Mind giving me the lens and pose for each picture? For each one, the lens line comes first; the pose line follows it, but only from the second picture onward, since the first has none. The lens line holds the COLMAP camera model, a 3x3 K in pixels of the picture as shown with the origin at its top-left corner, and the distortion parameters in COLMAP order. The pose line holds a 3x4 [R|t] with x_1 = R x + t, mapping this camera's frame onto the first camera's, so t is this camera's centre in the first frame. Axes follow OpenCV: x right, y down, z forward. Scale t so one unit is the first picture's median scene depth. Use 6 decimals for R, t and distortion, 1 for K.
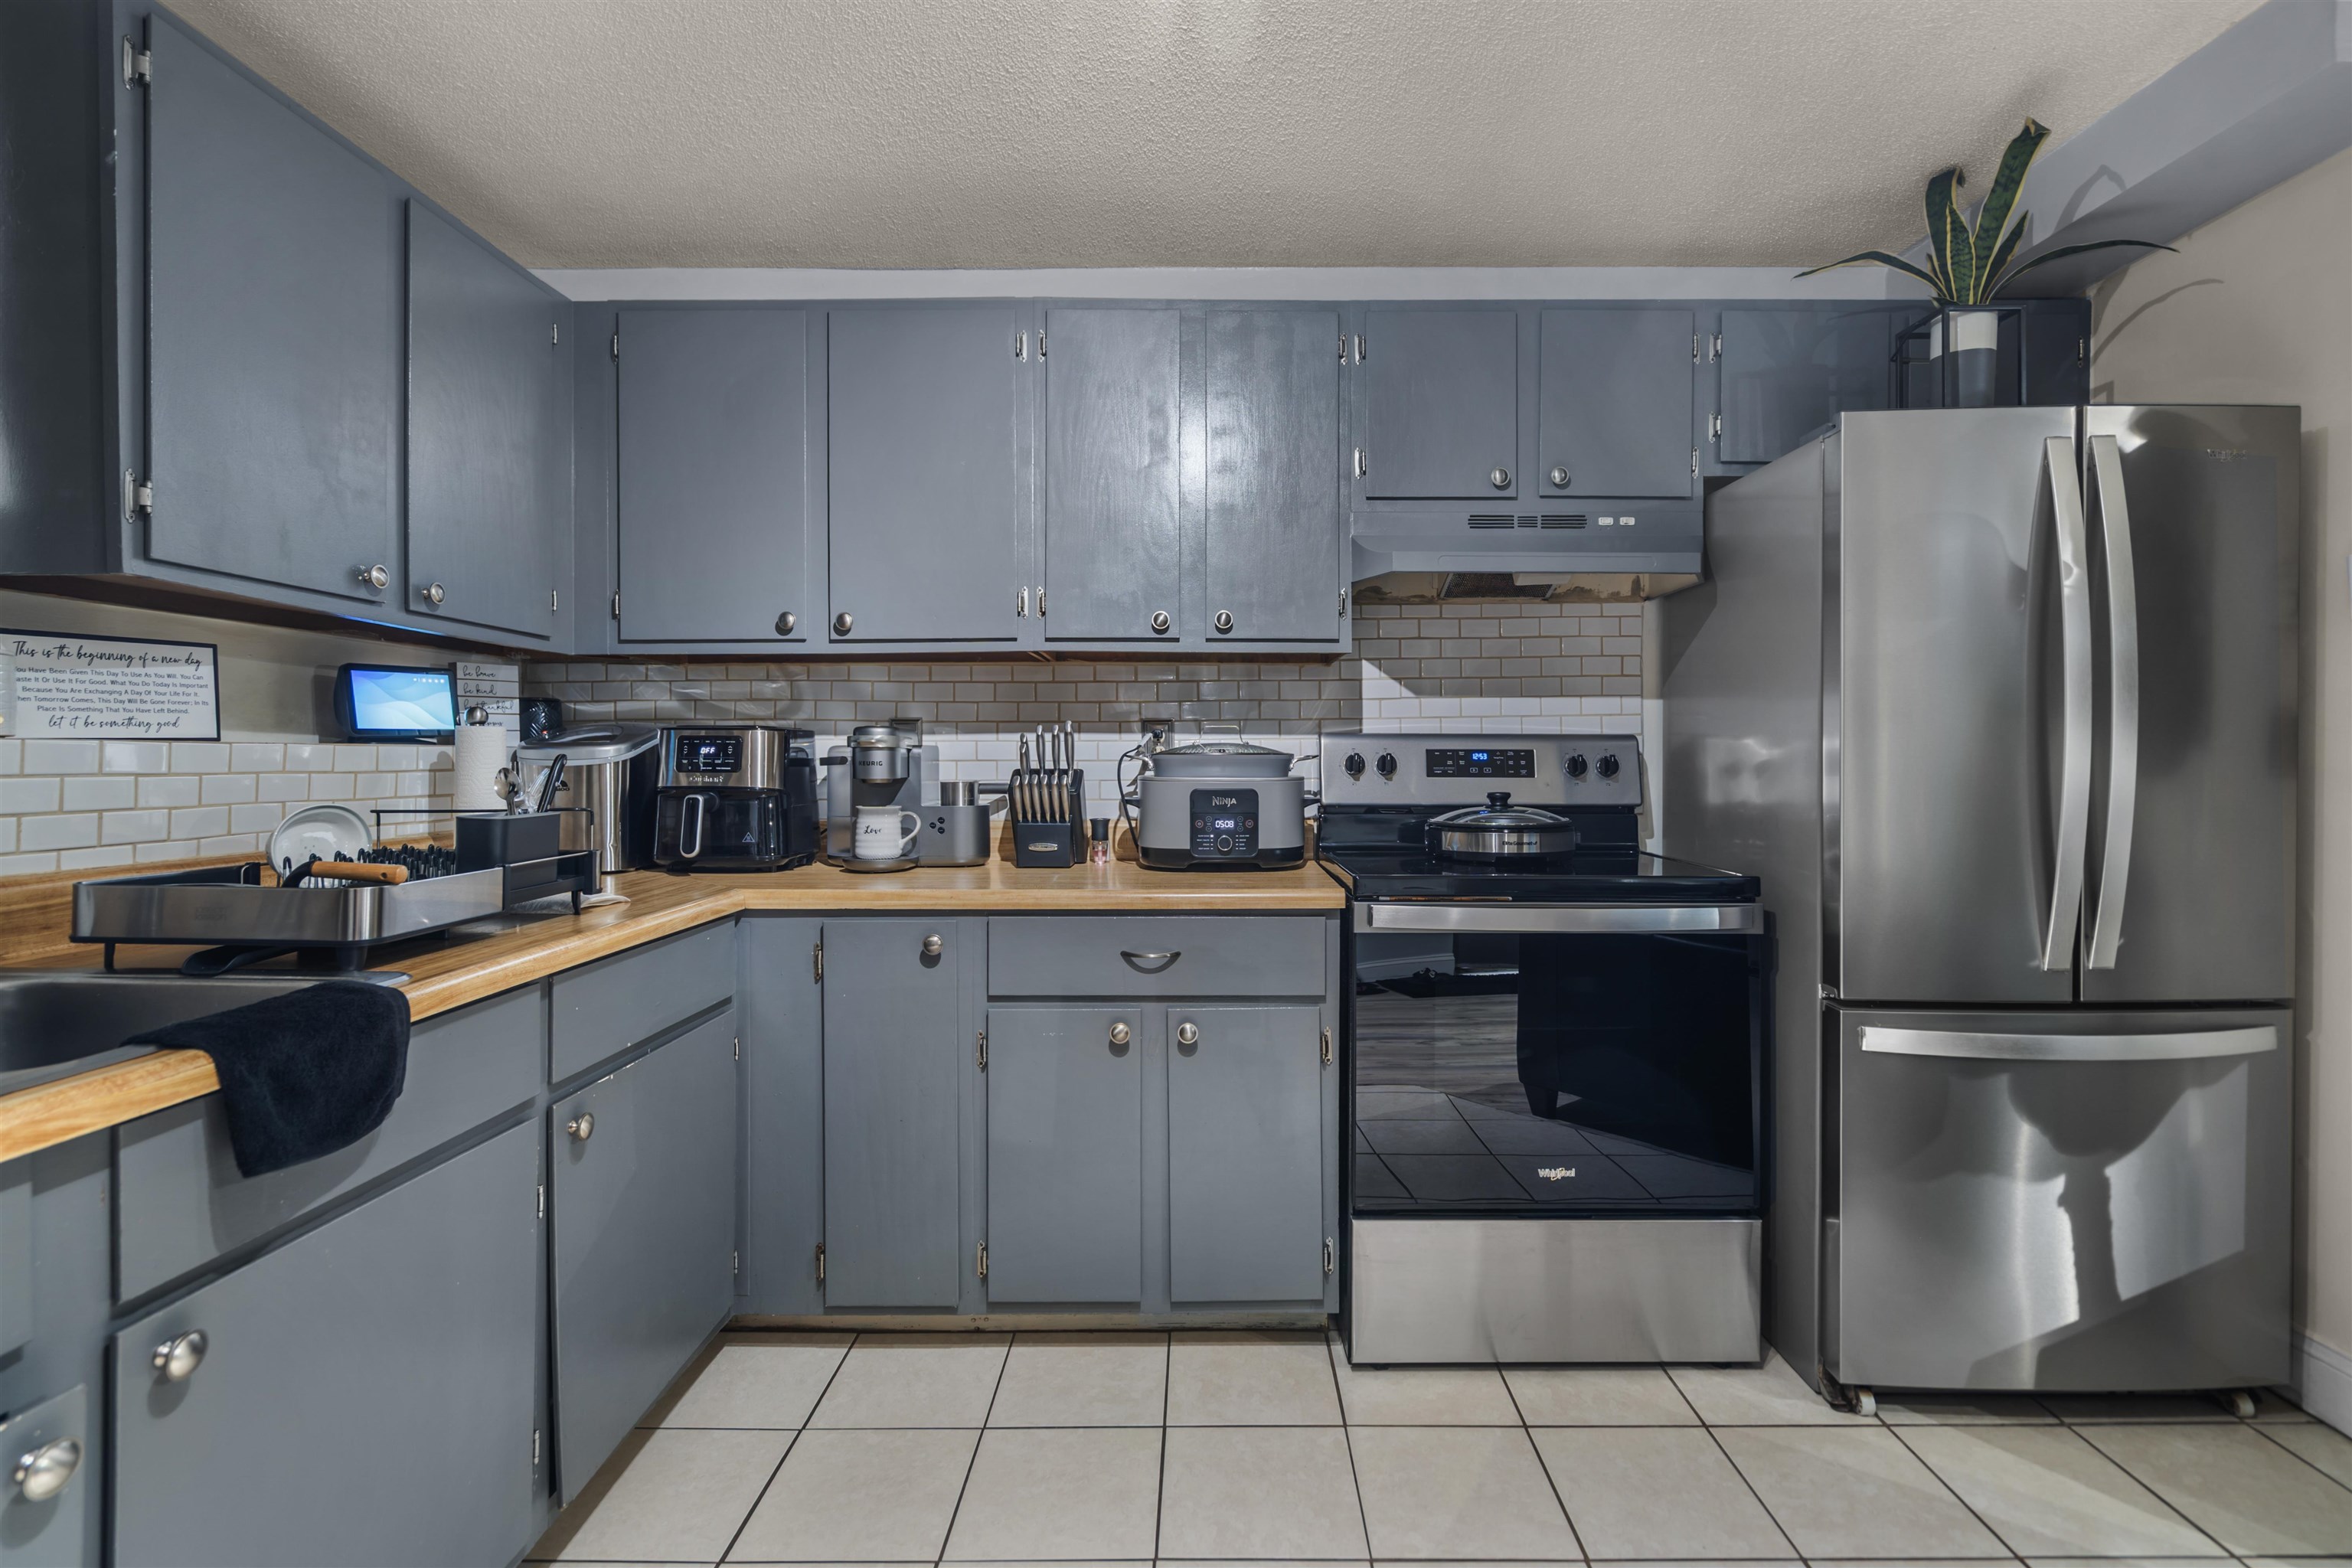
lens RADIAL K [[1088.0, 0, 1174.1], [0, 1088.0, 765.2], [0, 0, 1]] dist [0.002942, 0.000086]
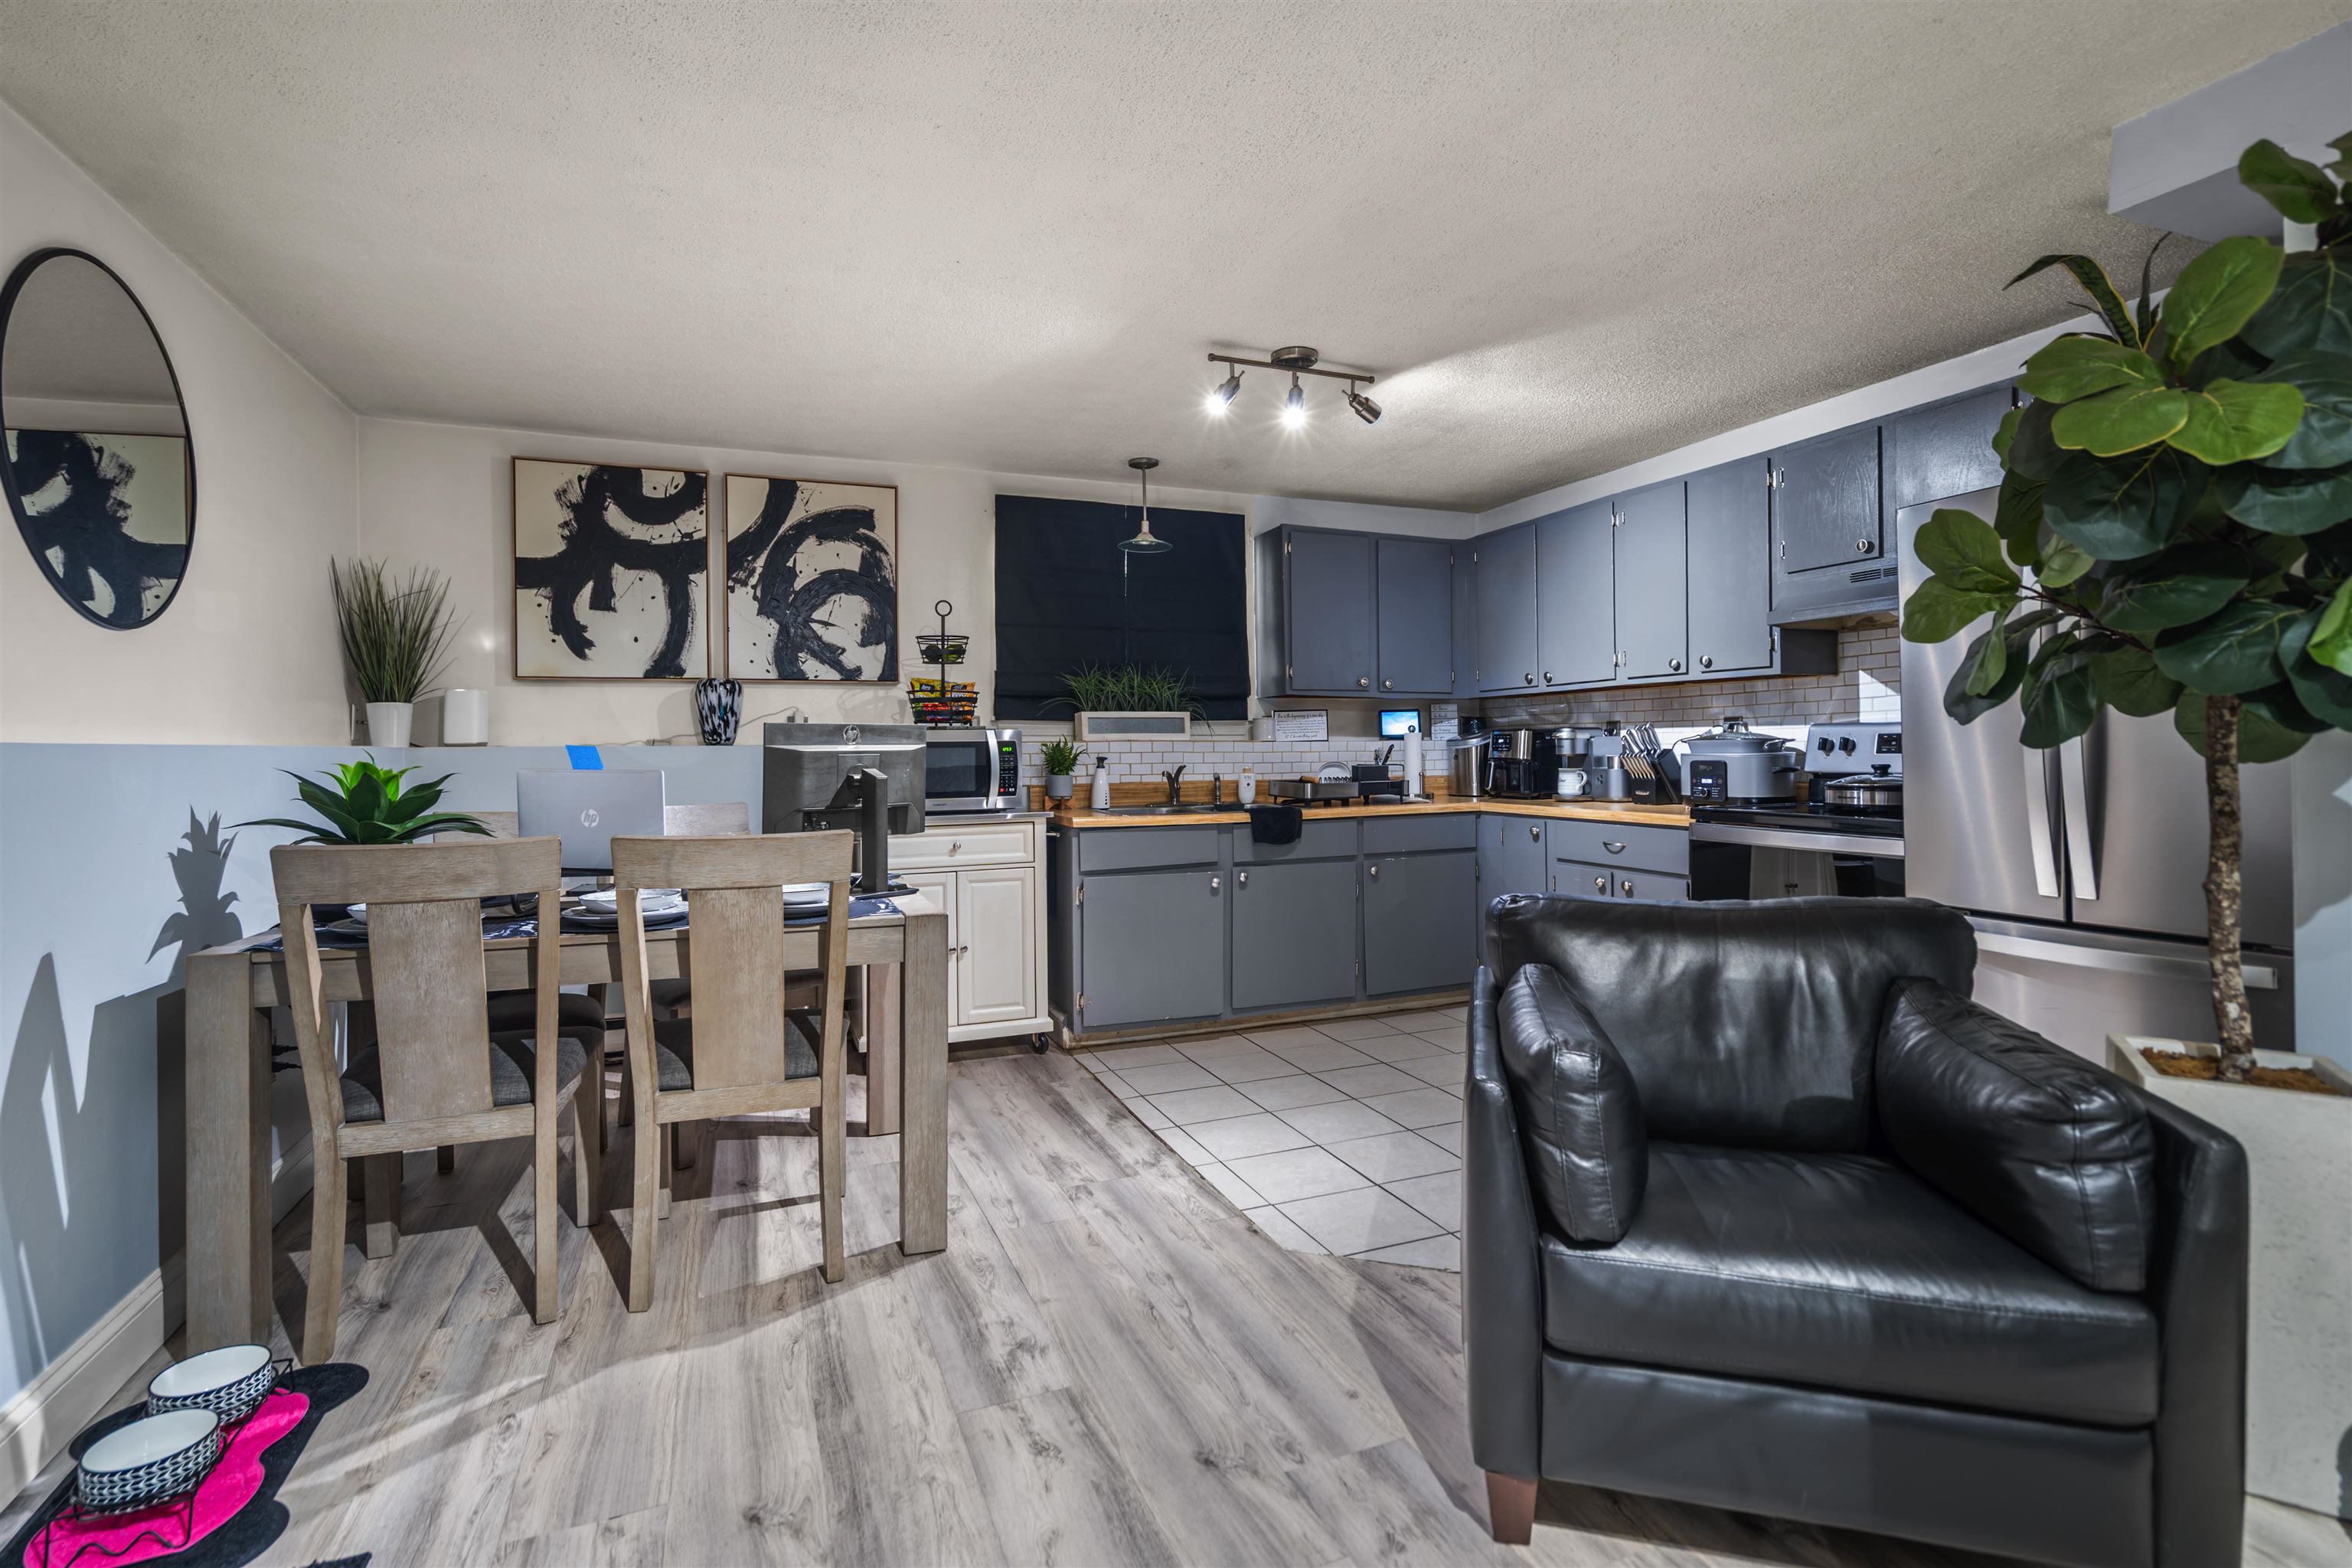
lens RADIAL K [[1088.0, 0, 1178.5], [0, 1088.0, 766.3], [0, 0, 1]] dist [0.002942, 0.000086]
pose [[0.380110, 0.010262, -0.924884, 1.291591], [0.007269, 0.999874, 0.014081, 0.001362], [0.924913, -0.012075, 0.379988, -0.397079]]
